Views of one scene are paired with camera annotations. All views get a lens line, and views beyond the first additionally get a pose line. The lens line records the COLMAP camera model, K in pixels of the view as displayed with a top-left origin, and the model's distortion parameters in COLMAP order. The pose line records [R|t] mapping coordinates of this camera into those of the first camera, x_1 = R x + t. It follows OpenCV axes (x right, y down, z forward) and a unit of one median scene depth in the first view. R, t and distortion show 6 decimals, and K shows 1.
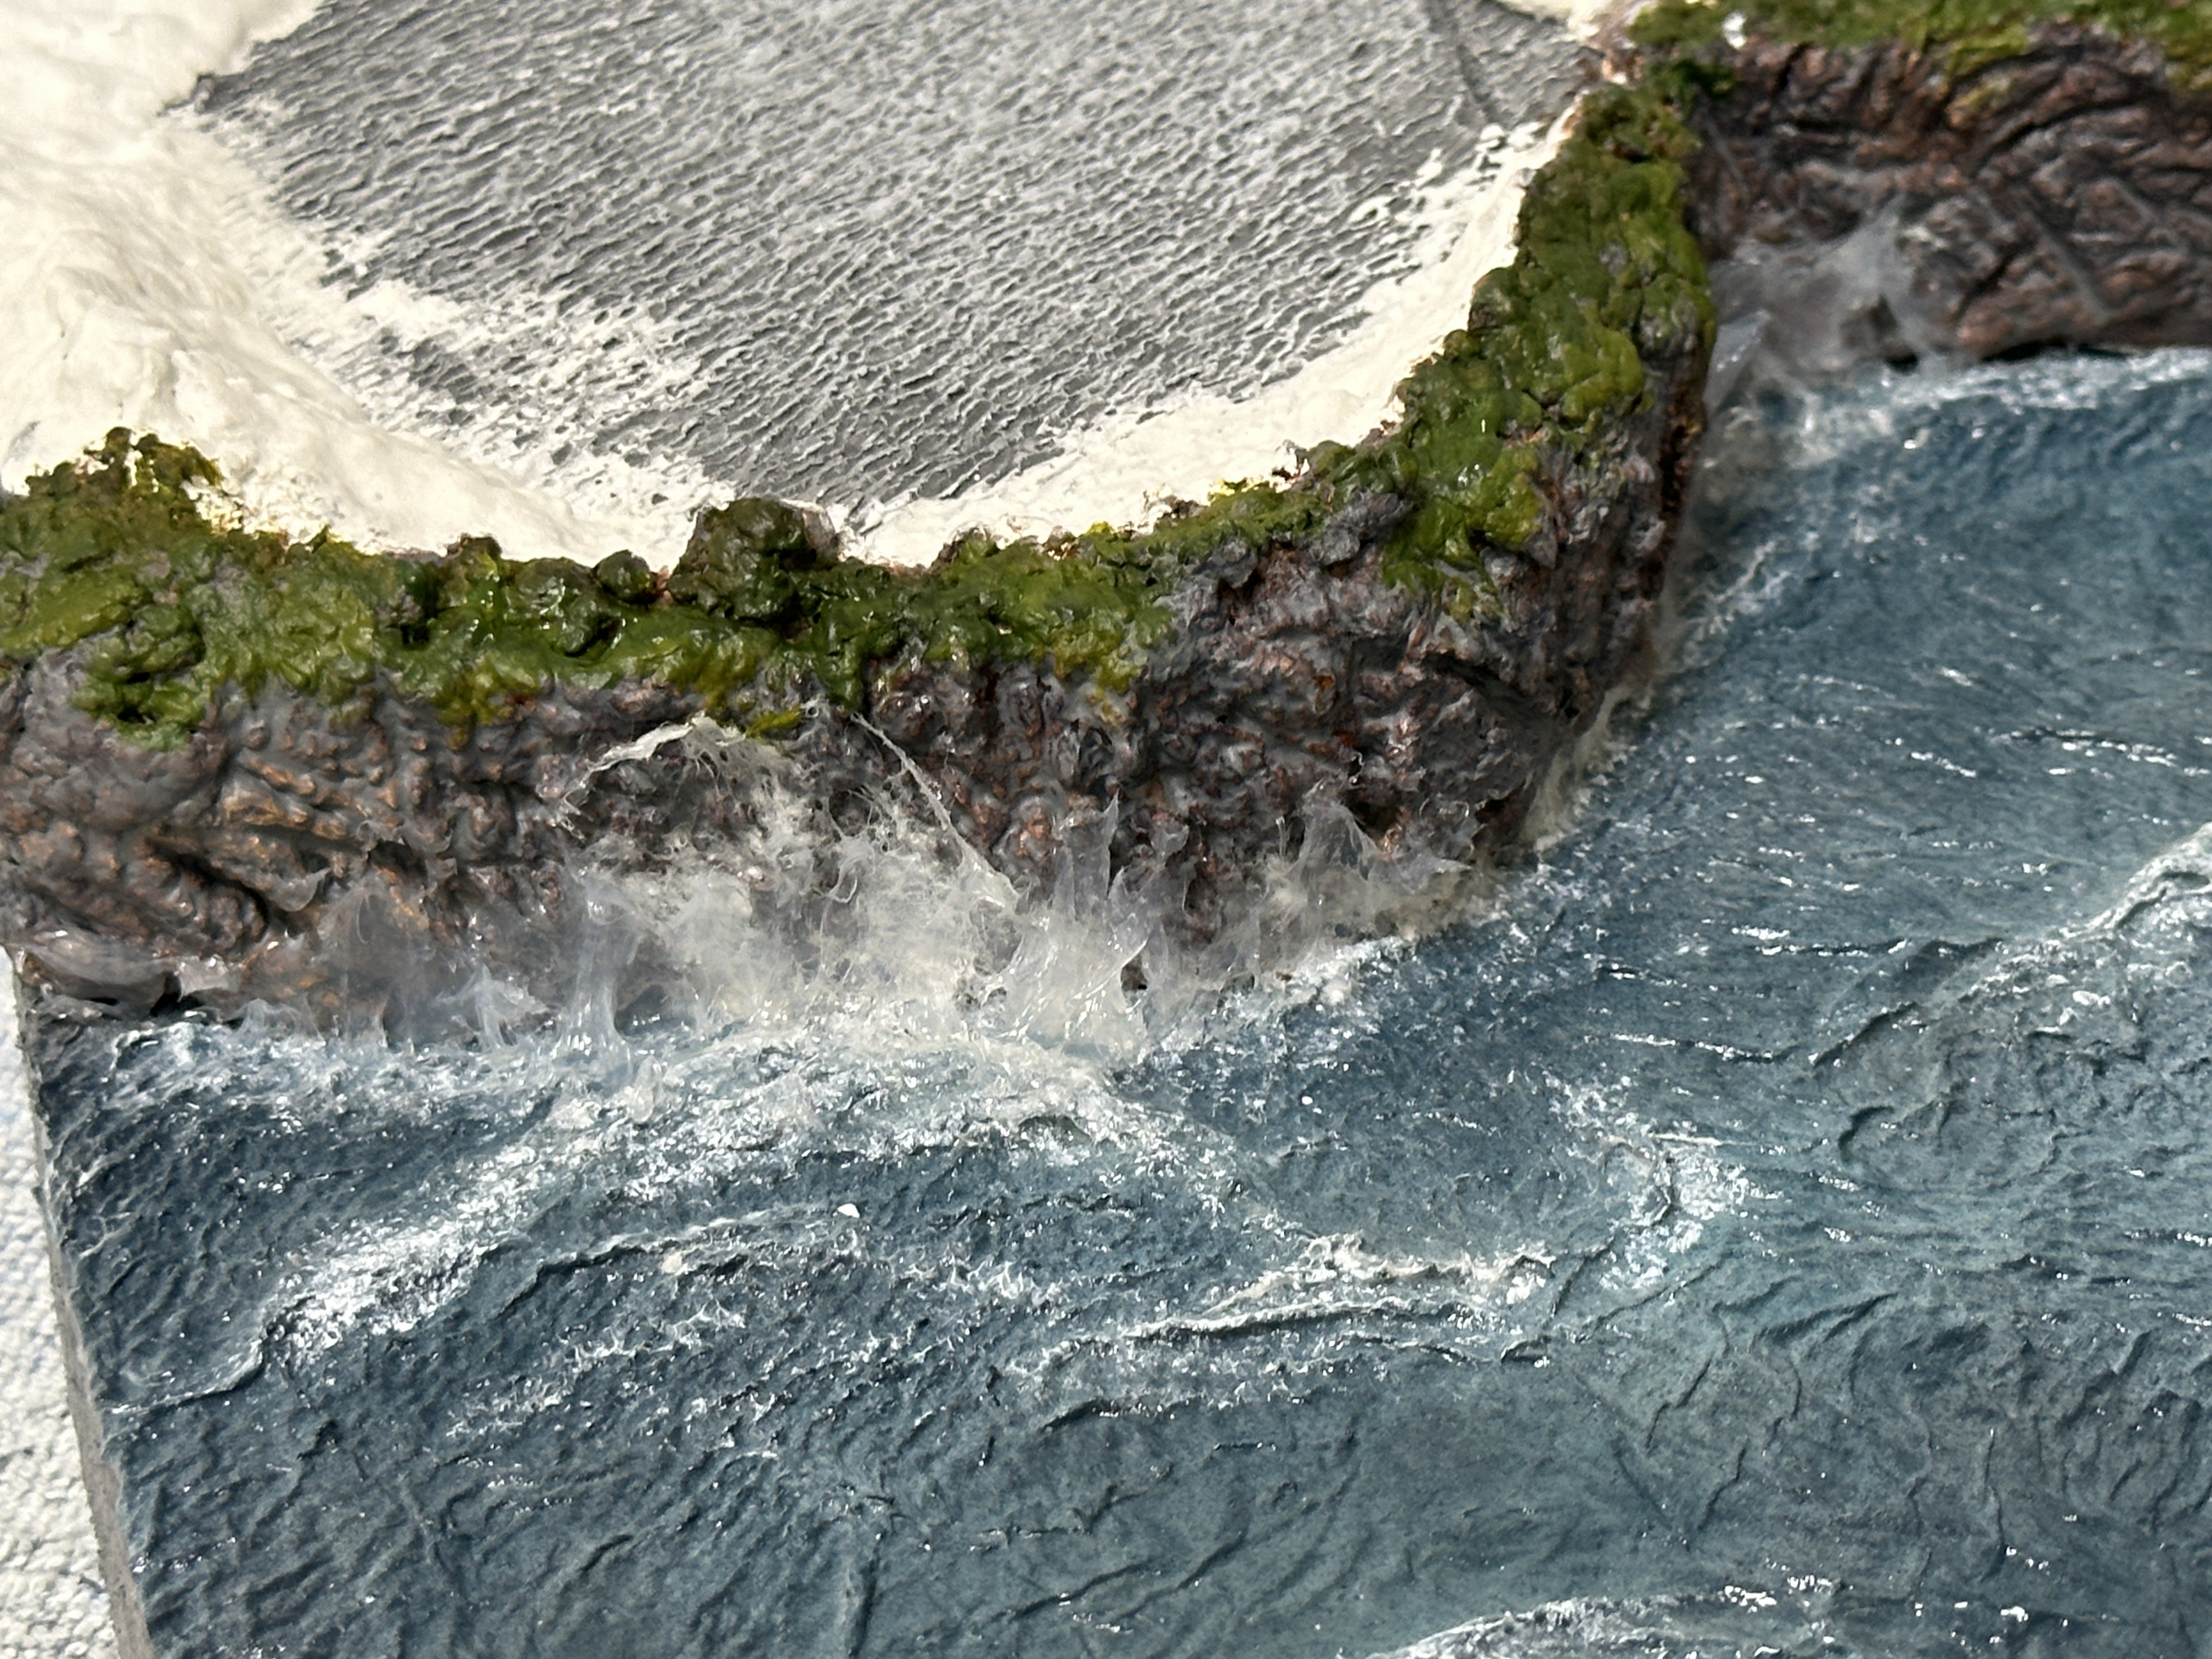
lens RADIAL K [[5029.1, 0, 1108.2], [0, 5029.1, 826.2], [0, 0, 1]] dist [0.122774, 0.000000]
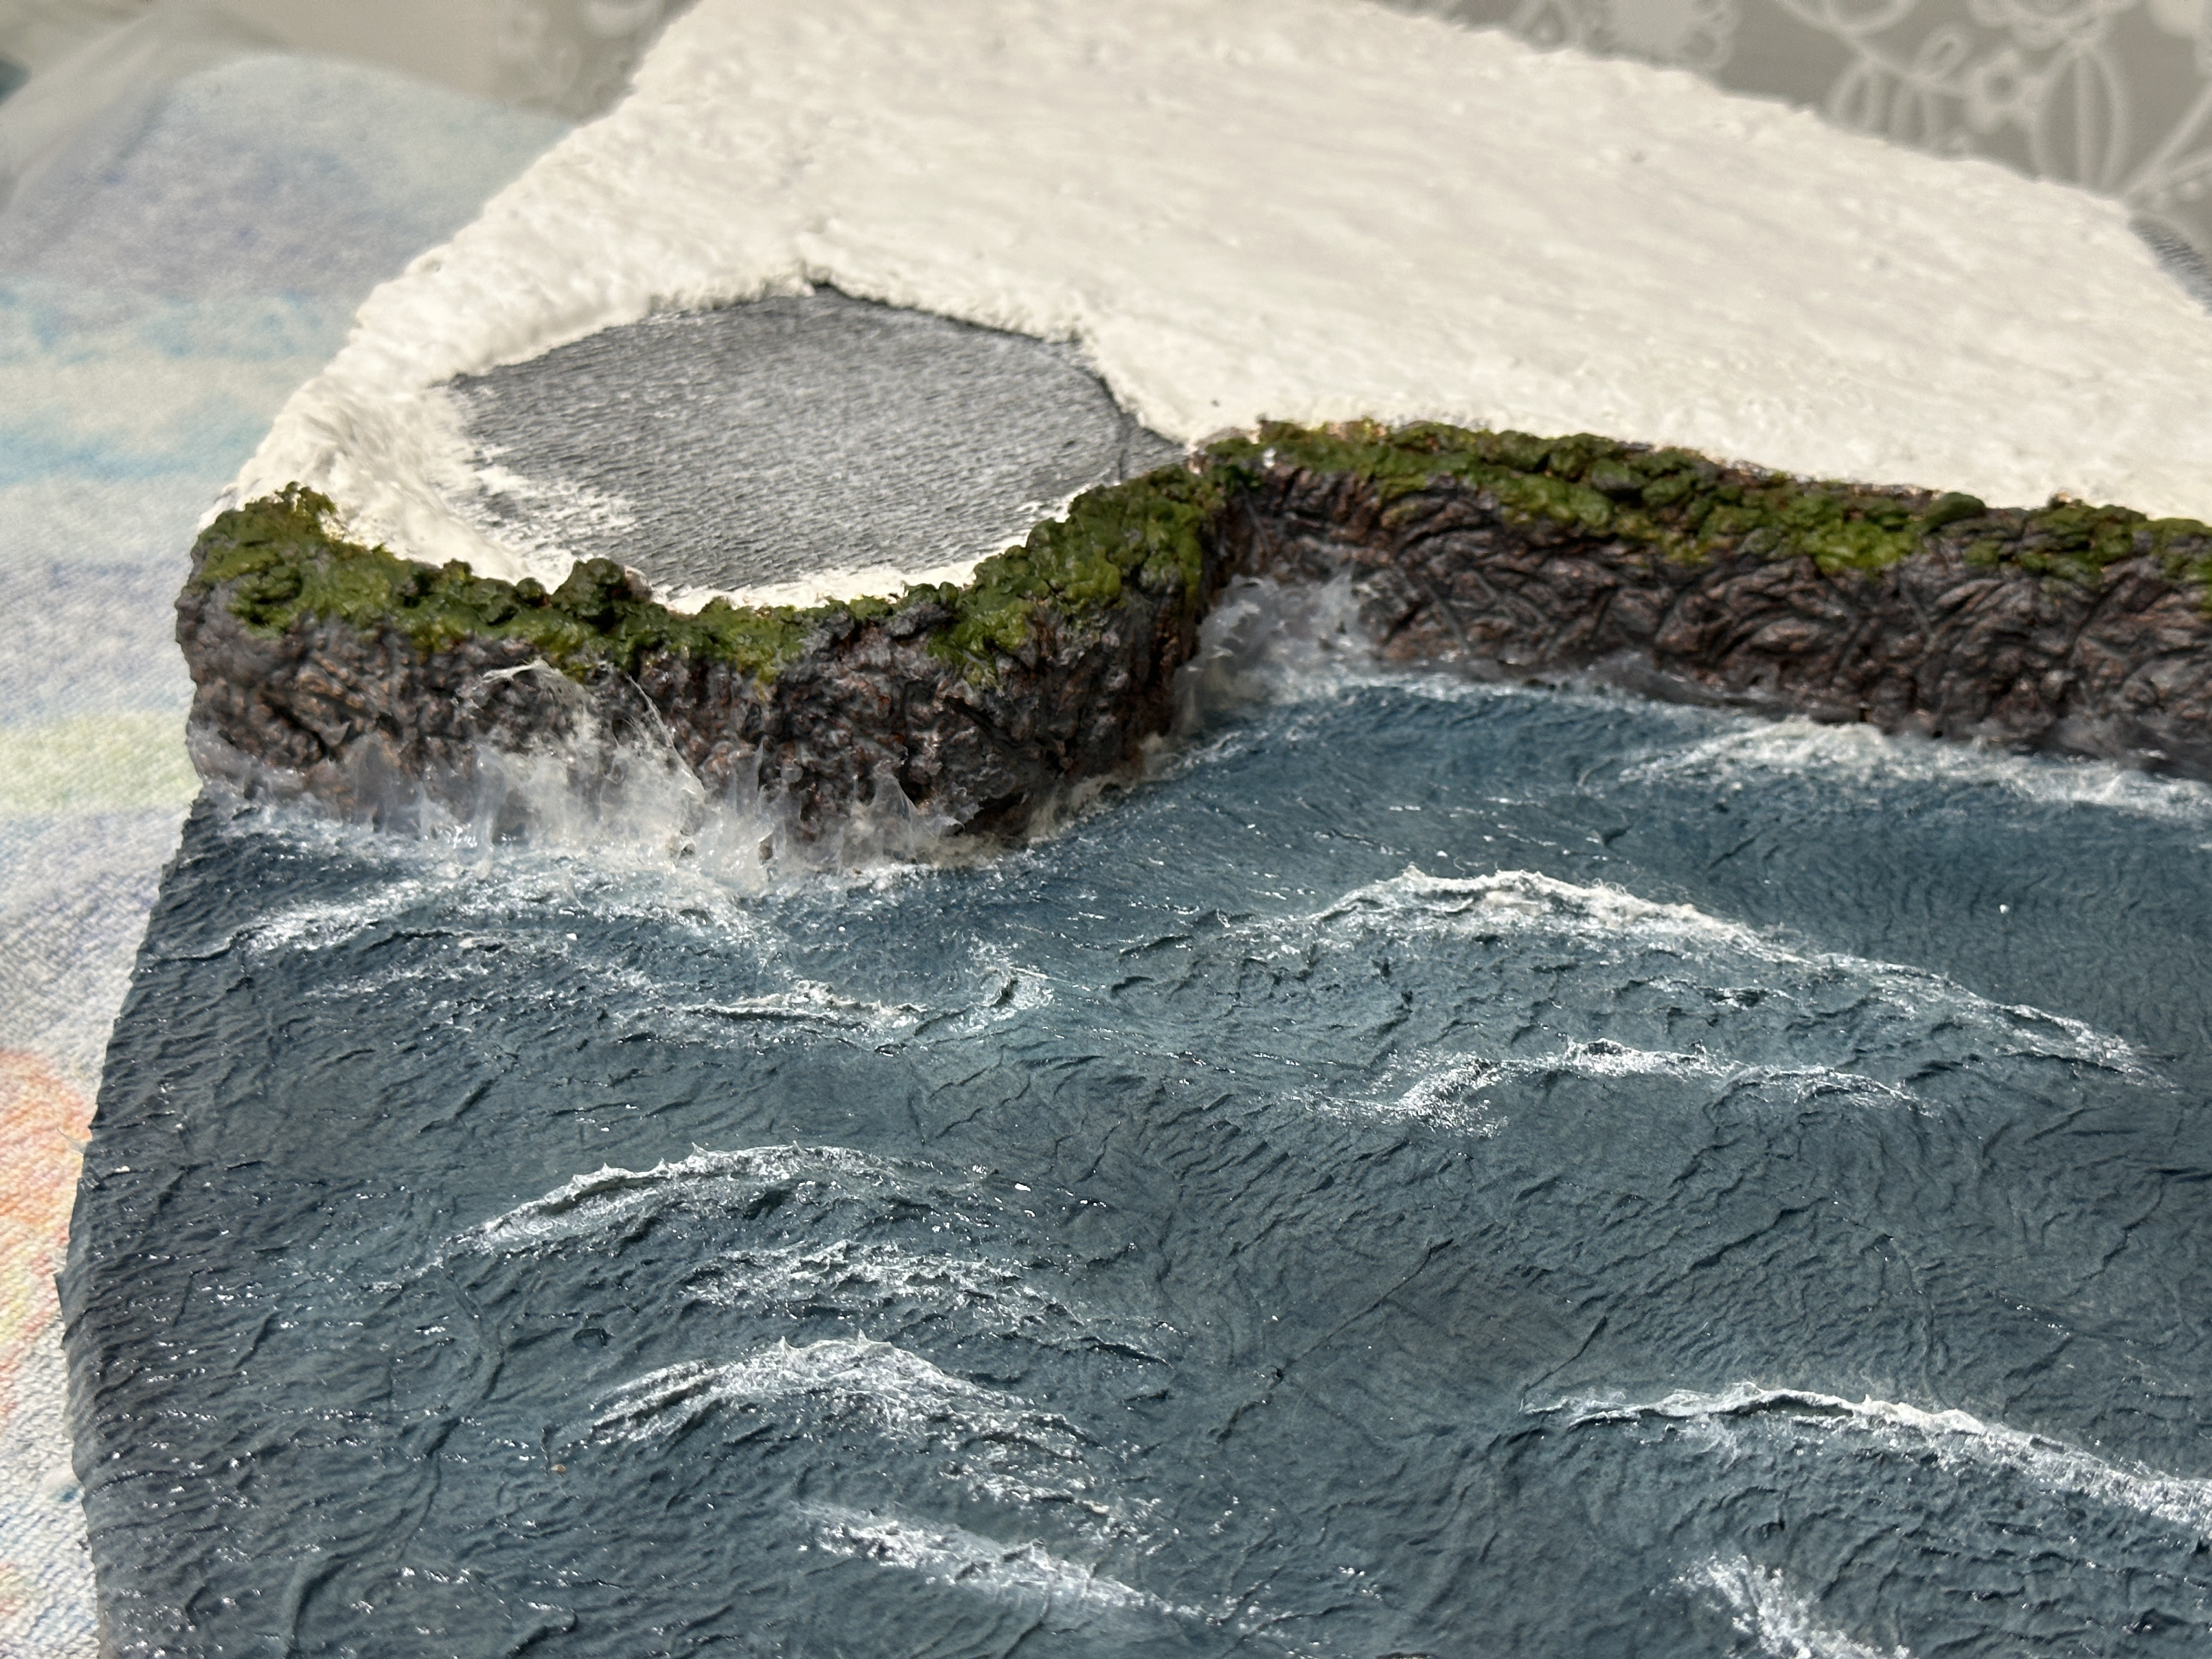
lens RADIAL K [[3096.5, 0, 1102.2], [0, 3096.5, 833.5], [0, 0, 1]] dist [0.118371, 0.000000]
pose [[0.977325, 0.147444, -0.151975, 0.296917], [-0.168505, 0.976200, -0.136529, 0.158229], [0.128227, 0.159042, 0.978909, -0.084845]]
